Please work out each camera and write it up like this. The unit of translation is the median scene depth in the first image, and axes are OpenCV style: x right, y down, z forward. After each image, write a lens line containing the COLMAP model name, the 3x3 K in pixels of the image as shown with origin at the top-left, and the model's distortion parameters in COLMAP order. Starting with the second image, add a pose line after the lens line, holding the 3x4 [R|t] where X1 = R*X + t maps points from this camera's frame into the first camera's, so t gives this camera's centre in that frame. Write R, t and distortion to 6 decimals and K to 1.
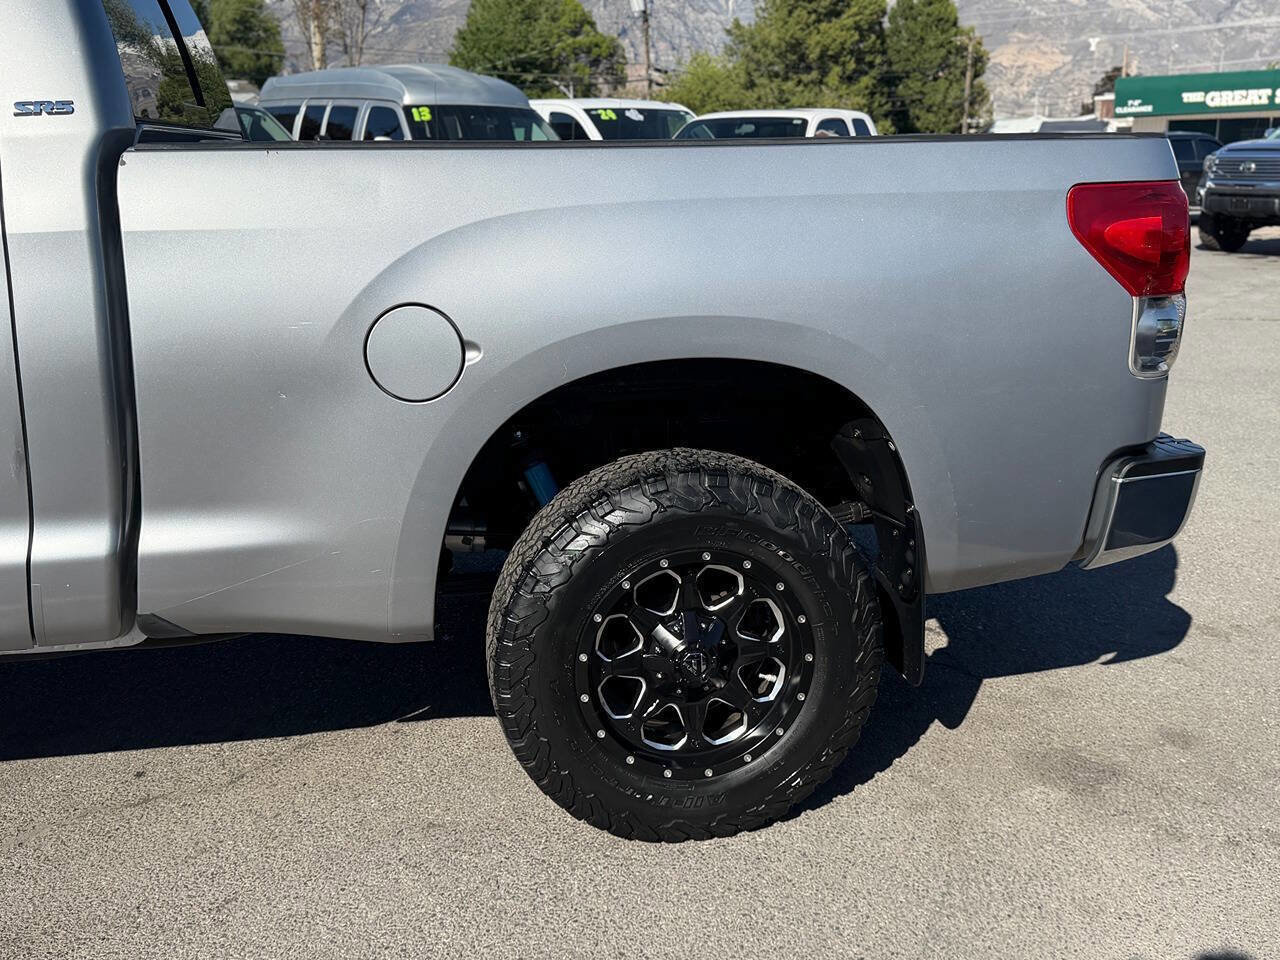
lens RADIAL K [[1227.3, 0, 689.4], [0, 1227.3, 450.1], [0, 0, 1]] dist [0.136732, -0.396193]
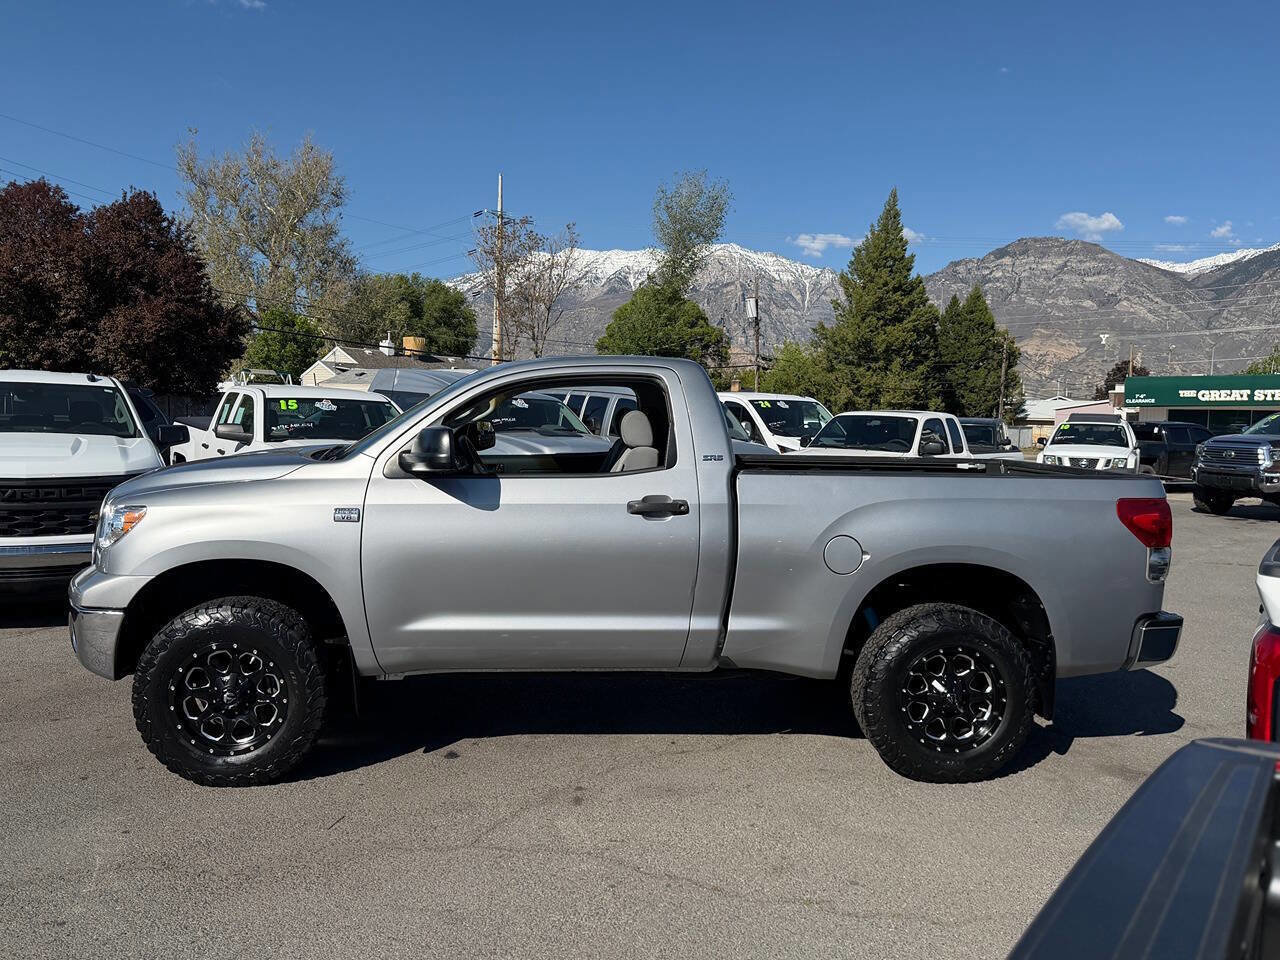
lens RADIAL K [[991.2, 0, 639.2], [0, 991.2, 436.2], [0, 0, 1]] dist [0.074525, -0.204972]
pose [[0.990824, 0.034404, -0.130703, -0.053634], [-0.060984, 0.976822, -0.205180, 0.017774], [0.120614, 0.211268, 0.969958, -0.149111]]
